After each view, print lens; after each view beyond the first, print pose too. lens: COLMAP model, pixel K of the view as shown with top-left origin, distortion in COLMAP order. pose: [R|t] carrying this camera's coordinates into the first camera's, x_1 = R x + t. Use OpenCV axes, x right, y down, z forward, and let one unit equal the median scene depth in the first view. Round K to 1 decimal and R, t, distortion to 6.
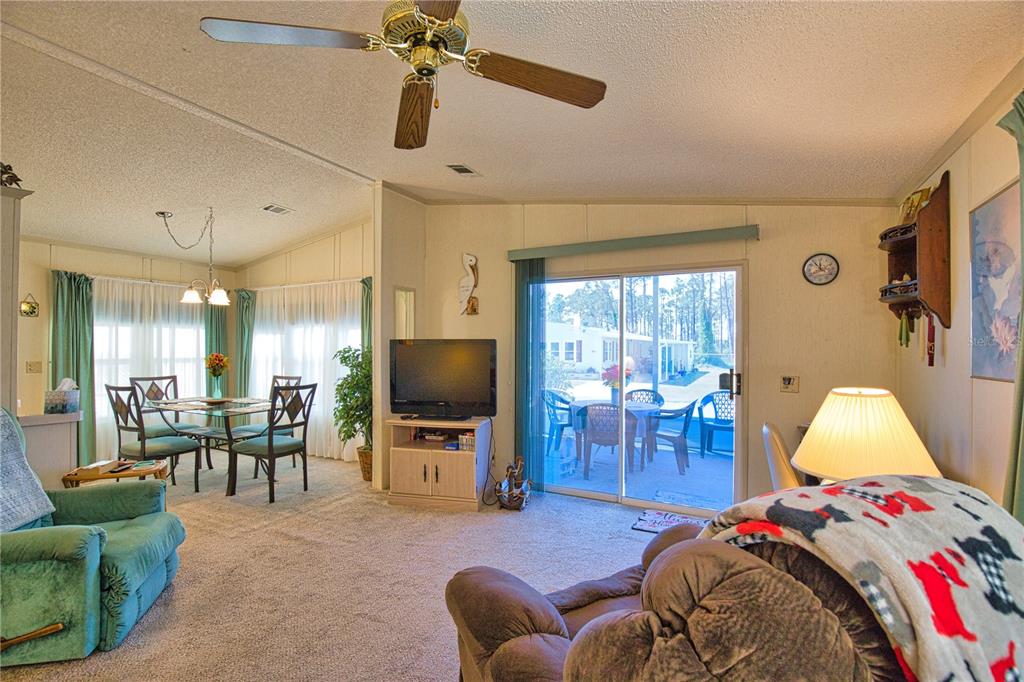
lens RADIAL K [[467.2, 0, 515.8], [0, 467.2, 344.9], [0, 0, 1]] dist [-0.037533, 0.007954]
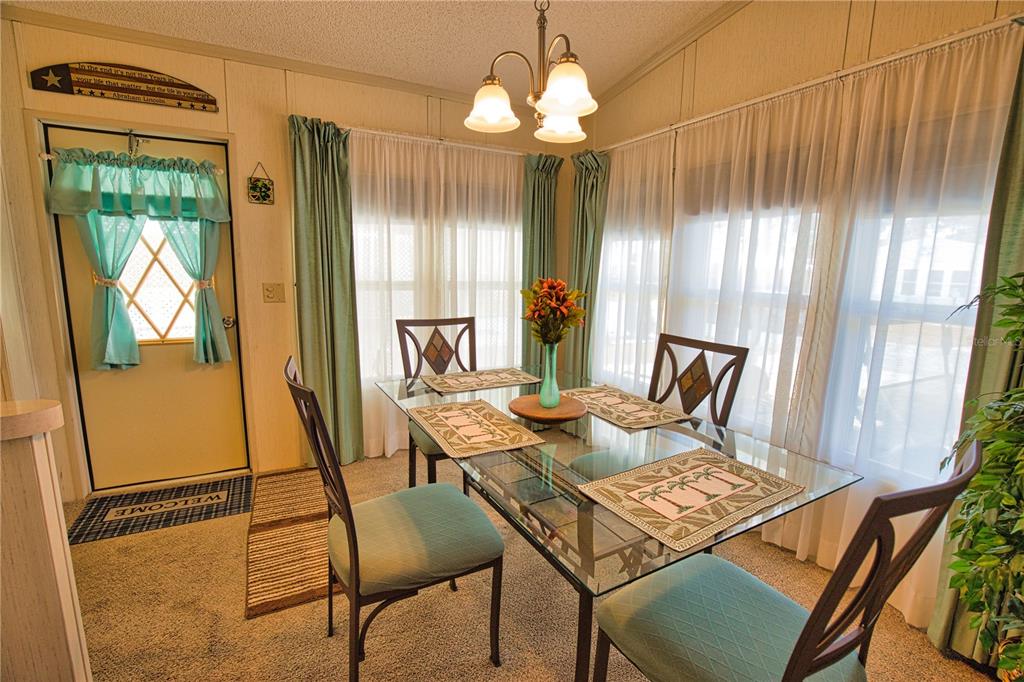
lens RADIAL K [[467.2, 0, 515.0], [0, 467.2, 345.7], [0, 0, 1]] dist [-0.037533, 0.007954]
pose [[0.821846, 0.110695, -0.558851, -0.507983], [-0.017211, 0.985318, 0.169857, 0.010249], [0.569449, -0.129978, 0.811686, 0.747549]]
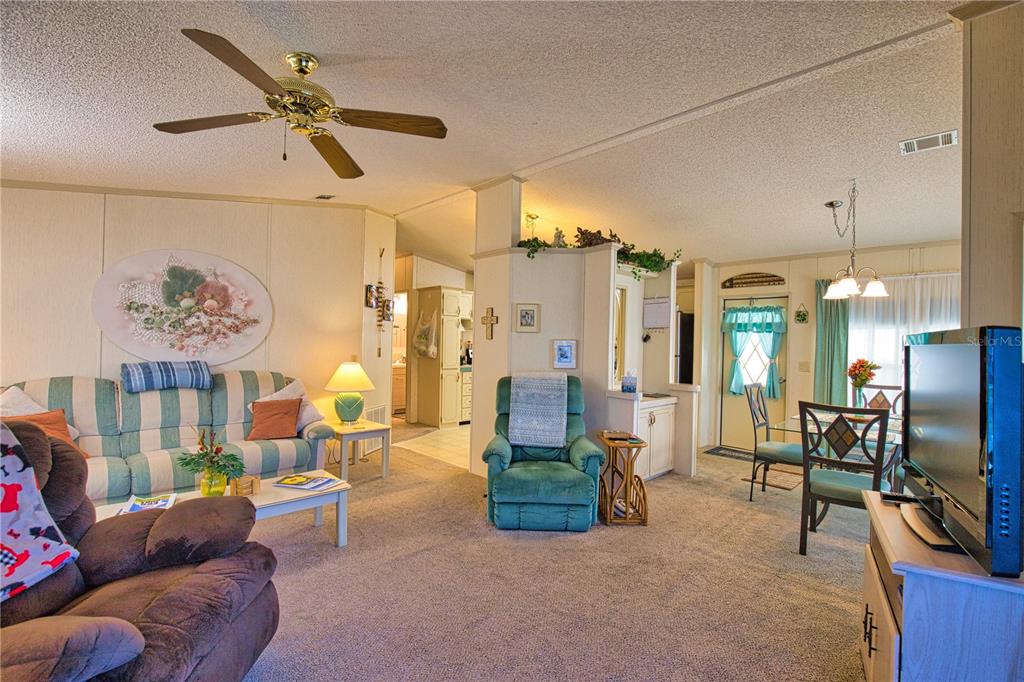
lens RADIAL K [[467.2, 0, 517.1], [0, 467.2, 343.4], [0, 0, 1]] dist [-0.037533, 0.007954]
pose [[-0.321700, -0.005910, -0.946823, 0.317634], [-0.018255, 0.999833, -0.000038, 0.003559], [0.946666, 0.017272, -0.321755, 0.750633]]
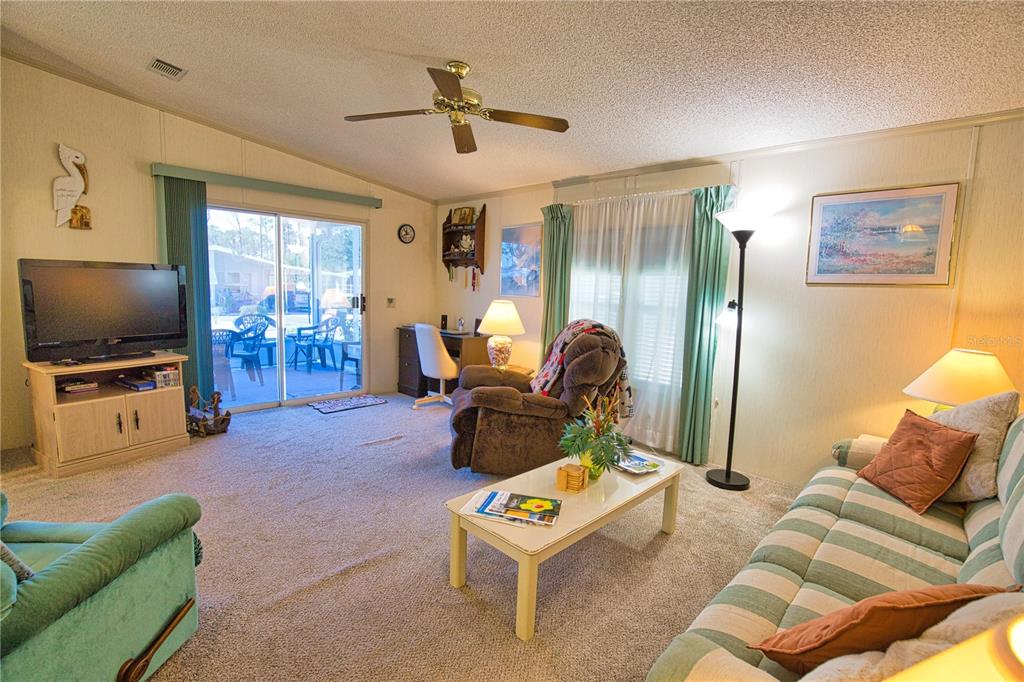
lens RADIAL K [[467.2, 0, 516.8], [0, 467.2, 341.3], [0, 0, 1]] dist [-0.037533, 0.007954]
pose [[0.281995, -0.108262, 0.953288, -0.703403], [-0.036565, 0.991678, 0.123439, 0.000827], [-0.958719, -0.069666, 0.275690, 0.086831]]
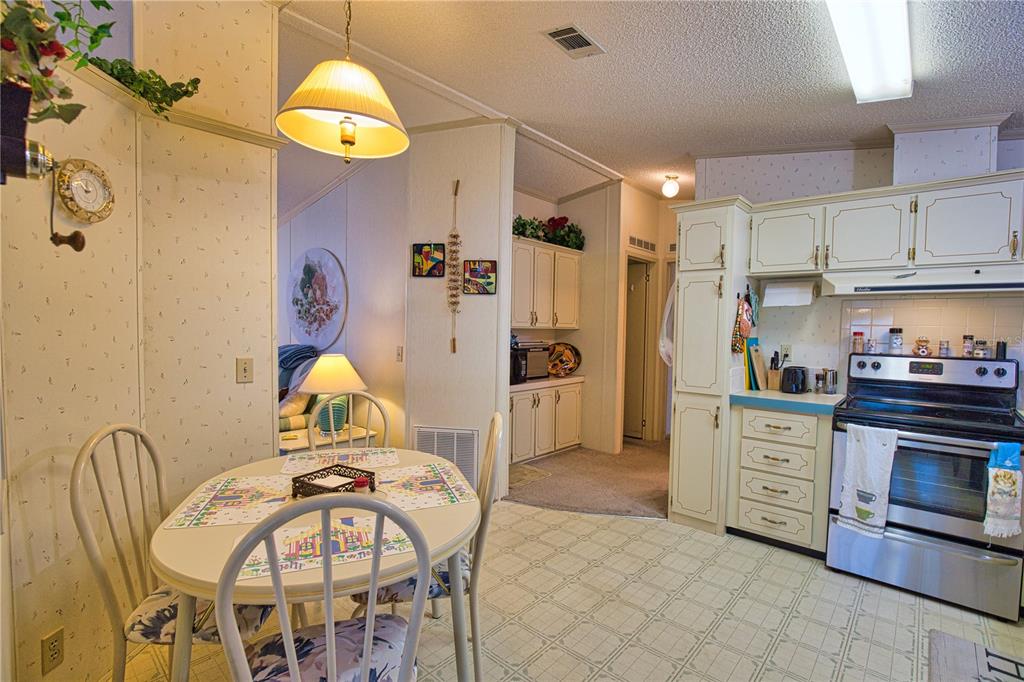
lens RADIAL K [[467.2, 0, 515.6], [0, 467.2, 347.7], [0, 0, 1]] dist [-0.037533, 0.007954]
pose [[-0.968998, -0.028660, 0.245400, -1.157690], [-0.018488, 0.998876, 0.043655, 0.001302], [-0.246375, 0.037765, -0.968439, 0.749725]]
